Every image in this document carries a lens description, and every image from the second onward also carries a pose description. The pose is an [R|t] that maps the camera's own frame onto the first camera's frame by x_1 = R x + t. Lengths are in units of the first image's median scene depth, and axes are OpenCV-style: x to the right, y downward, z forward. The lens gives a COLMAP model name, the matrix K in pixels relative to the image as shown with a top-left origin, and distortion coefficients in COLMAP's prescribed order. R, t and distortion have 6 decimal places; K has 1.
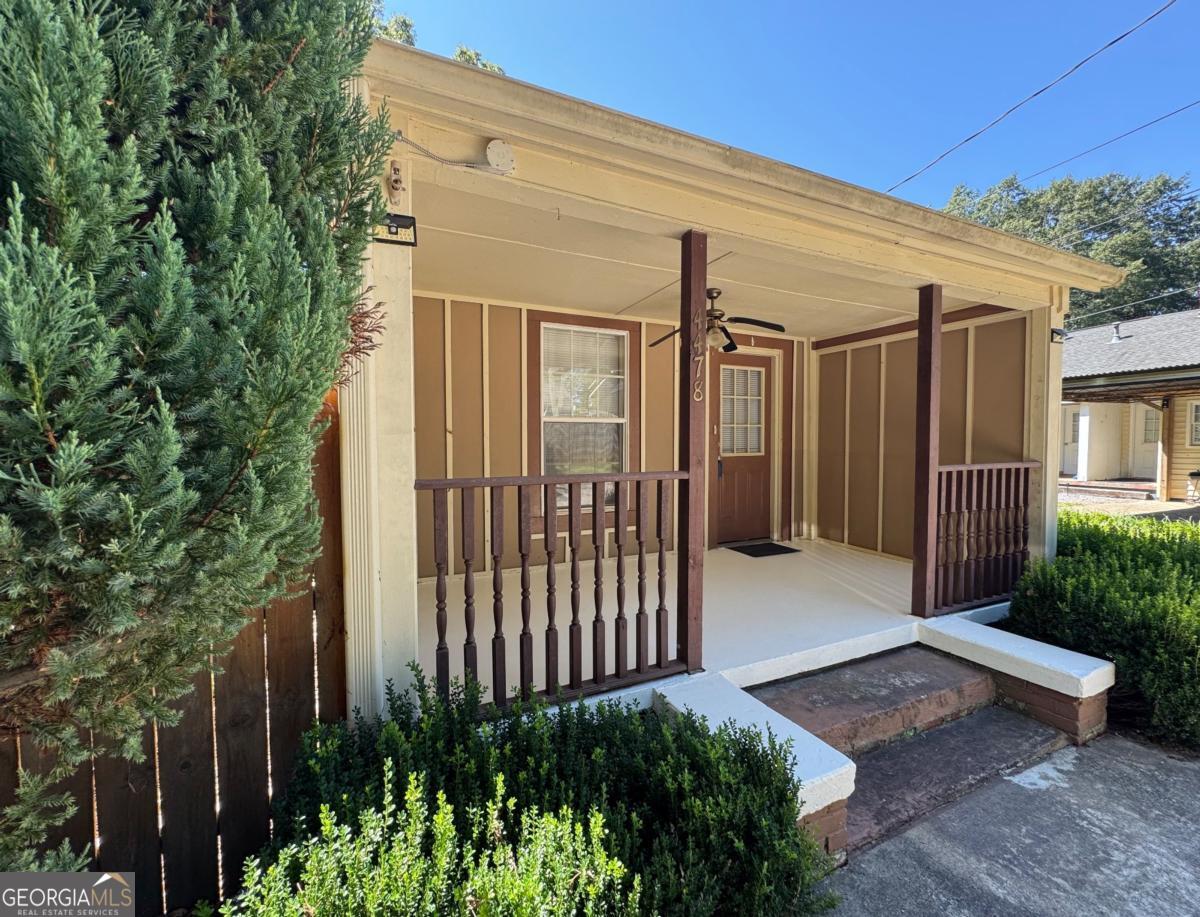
lens RADIAL K [[514.2, 0, 609.3], [0, 514.2, 461.9], [0, 0, 1]] dist [-0.003901, -0.000317]
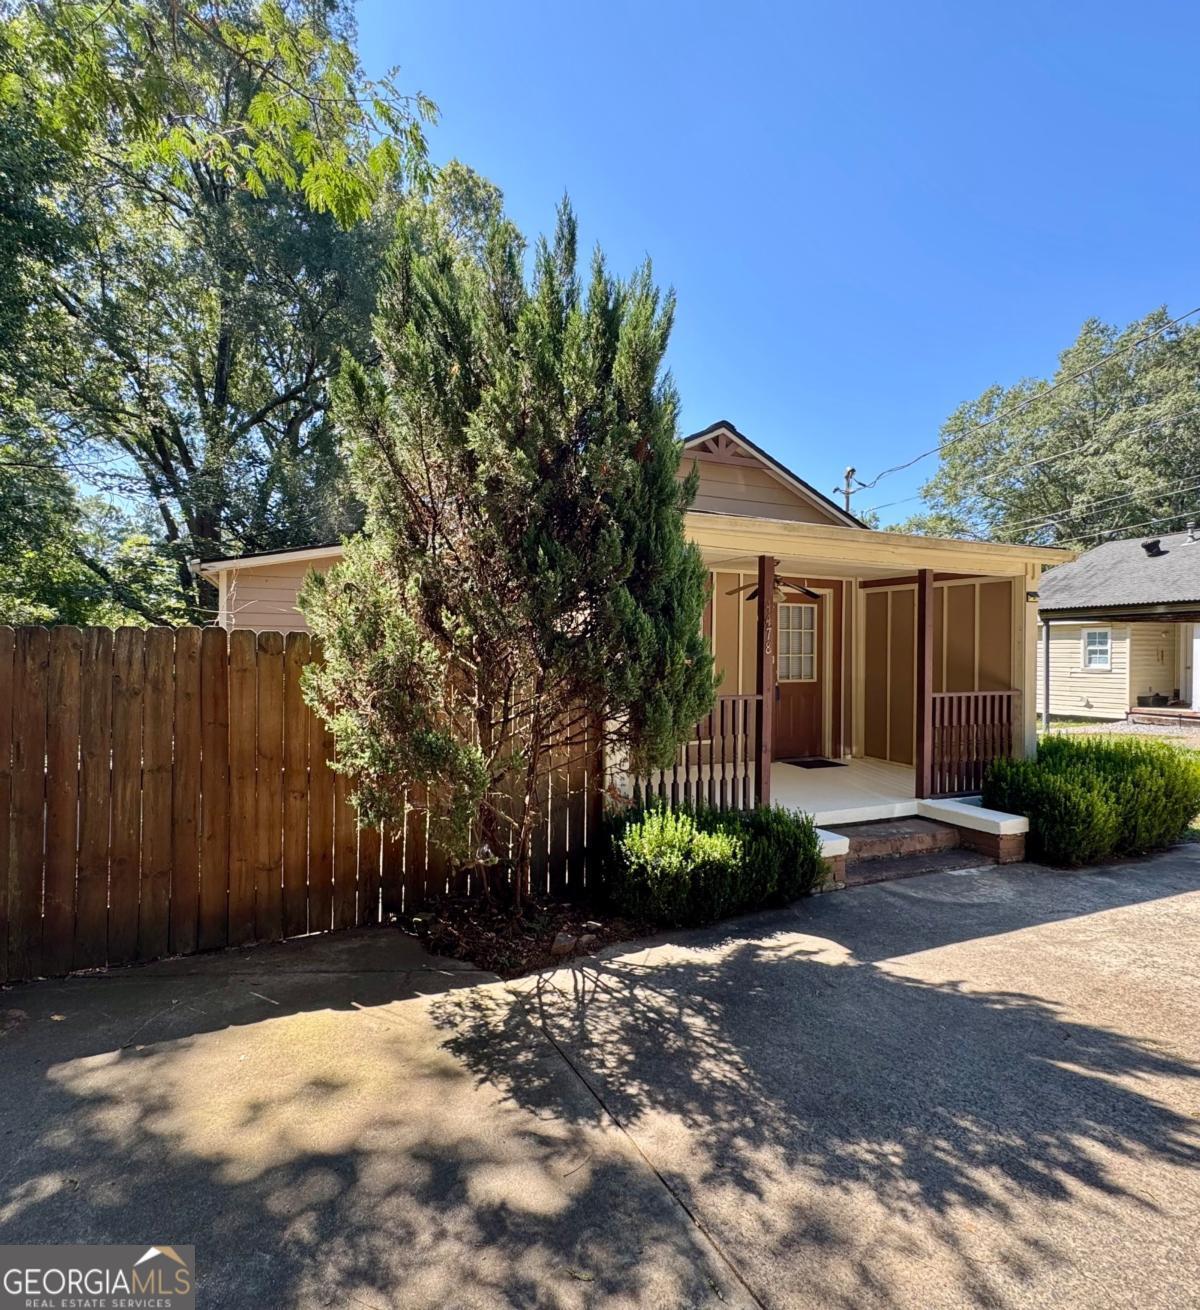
lens RADIAL K [[757.0, 0, 591.2], [0, 757.0, 654.4], [0, 0, 1]] dist [0.004894, -0.000016]
pose [[0.999777, 0.009306, -0.018971, -0.248458], [-0.009937, 0.999391, -0.033452, -0.018046], [0.018648, 0.033633, 0.999260, -1.029298]]
